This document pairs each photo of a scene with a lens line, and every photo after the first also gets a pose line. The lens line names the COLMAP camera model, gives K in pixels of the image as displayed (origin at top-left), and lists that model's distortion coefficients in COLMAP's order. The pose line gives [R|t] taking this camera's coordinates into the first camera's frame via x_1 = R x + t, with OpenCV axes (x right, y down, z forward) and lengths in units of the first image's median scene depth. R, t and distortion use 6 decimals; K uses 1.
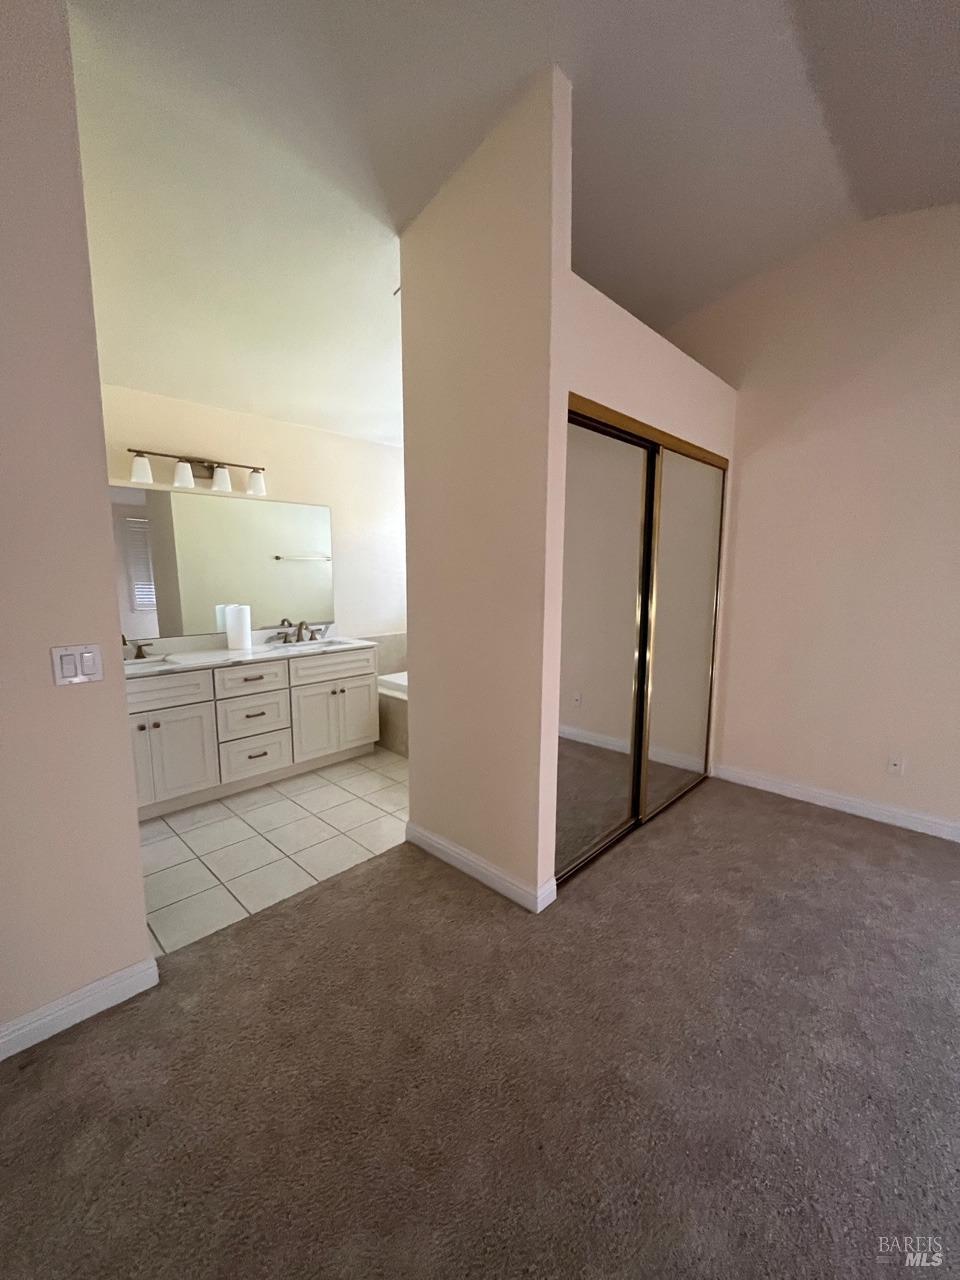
lens RADIAL K [[522.3, 0, 479.8], [0, 522.3, 644.1], [0, 0, 1]] dist [-0.002579, -0.000604]
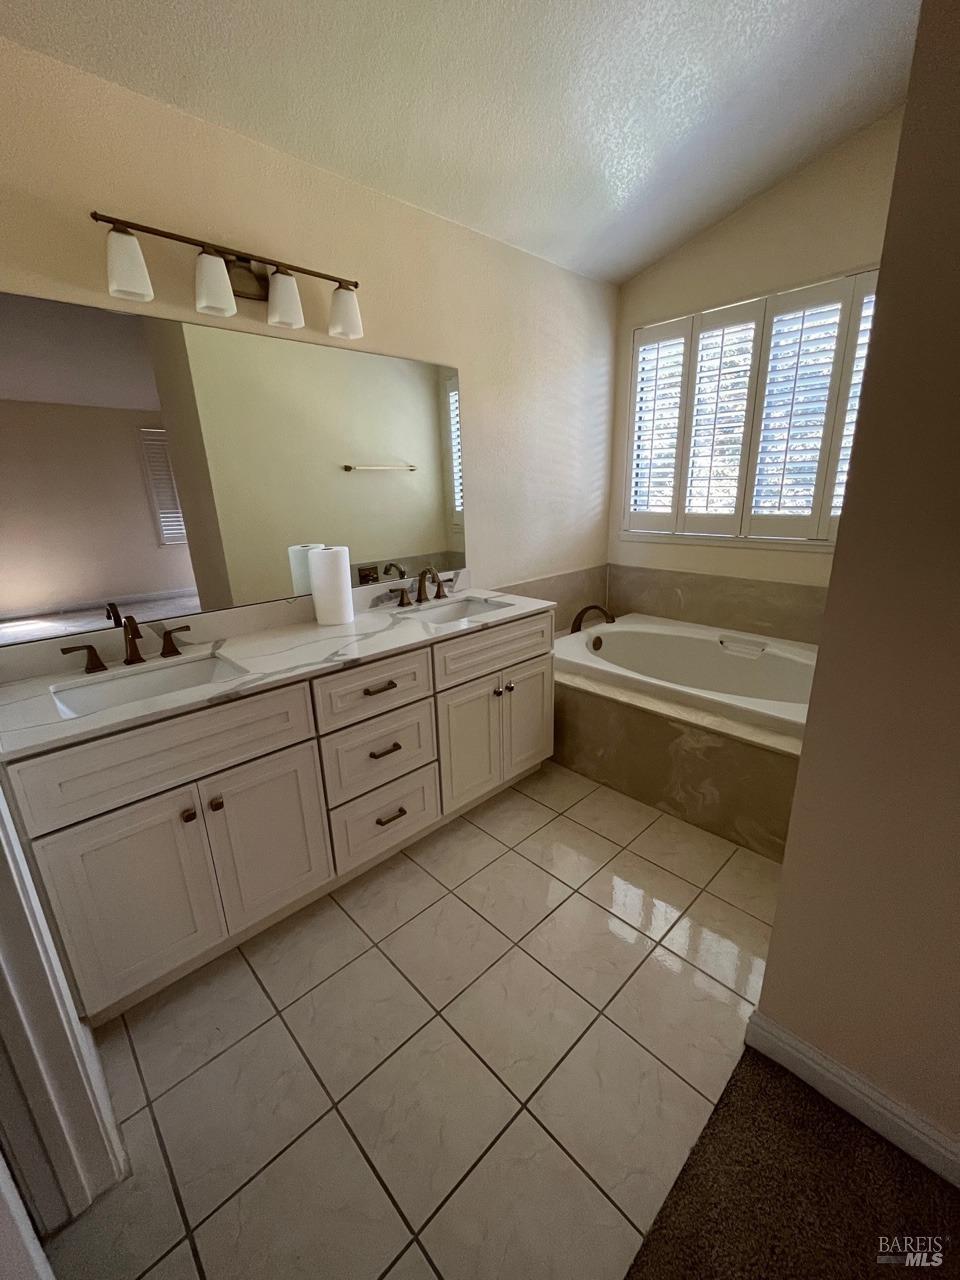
lens RADIAL K [[522.3, 0, 479.7], [0, 522.3, 642.8], [0, 0, 1]] dist [-0.002579, -0.000604]
pose [[0.998229, -0.018180, -0.056637, -0.284309], [0.026455, 0.988487, 0.148975, -0.054146], [0.053277, -0.150209, 0.987218, 0.458545]]
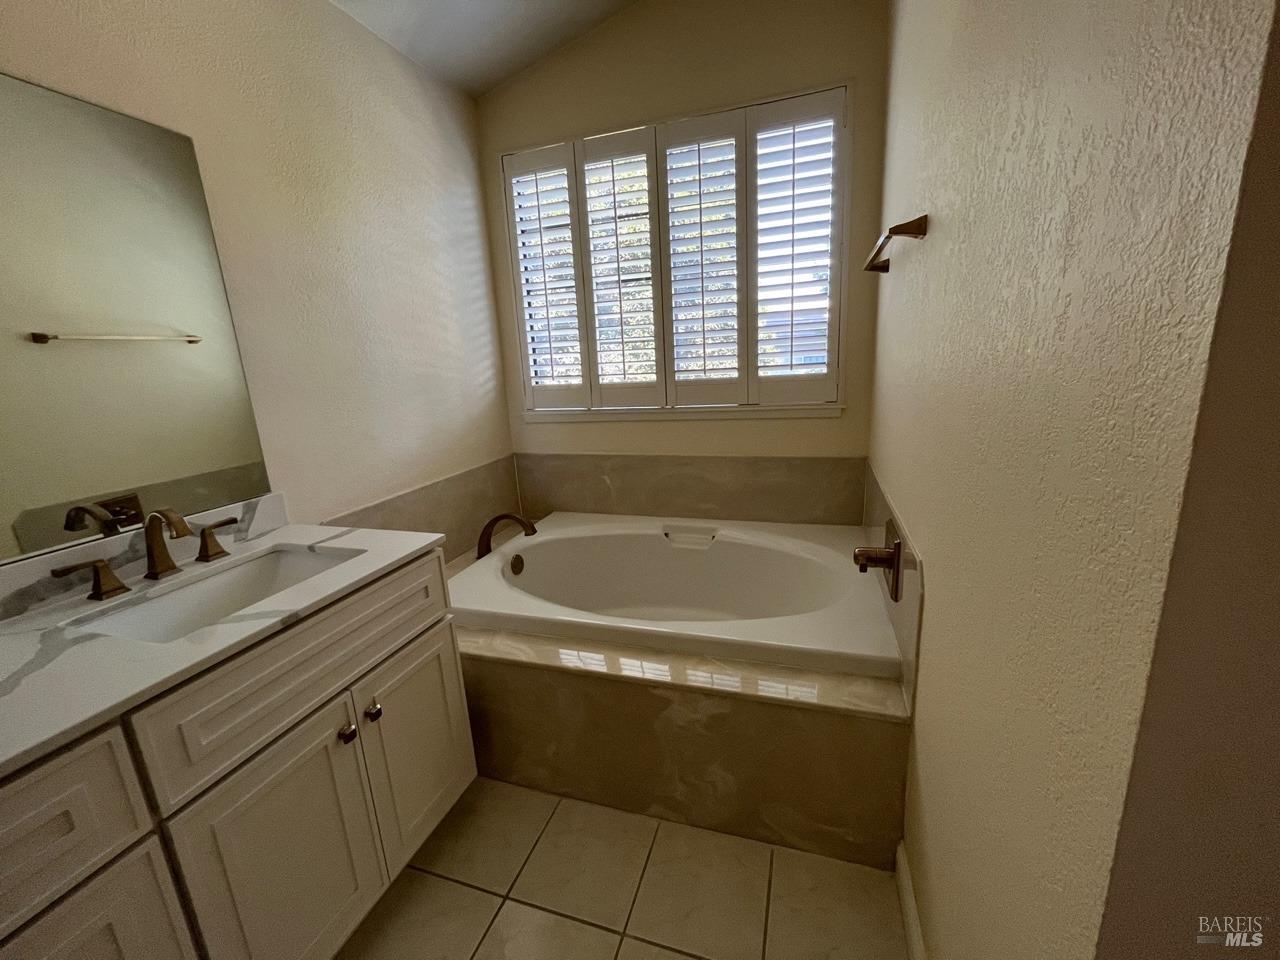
lens RADIAL K [[522.3, 0, 640.8], [0, 522.3, 476.6], [0, 0, 1]] dist [-0.002579, -0.000604]
pose [[0.899270, -0.150757, 0.410591, -0.244378], [0.121599, 0.987887, 0.096400, -0.066605], [-0.420150, -0.036762, 0.906710, 0.710508]]
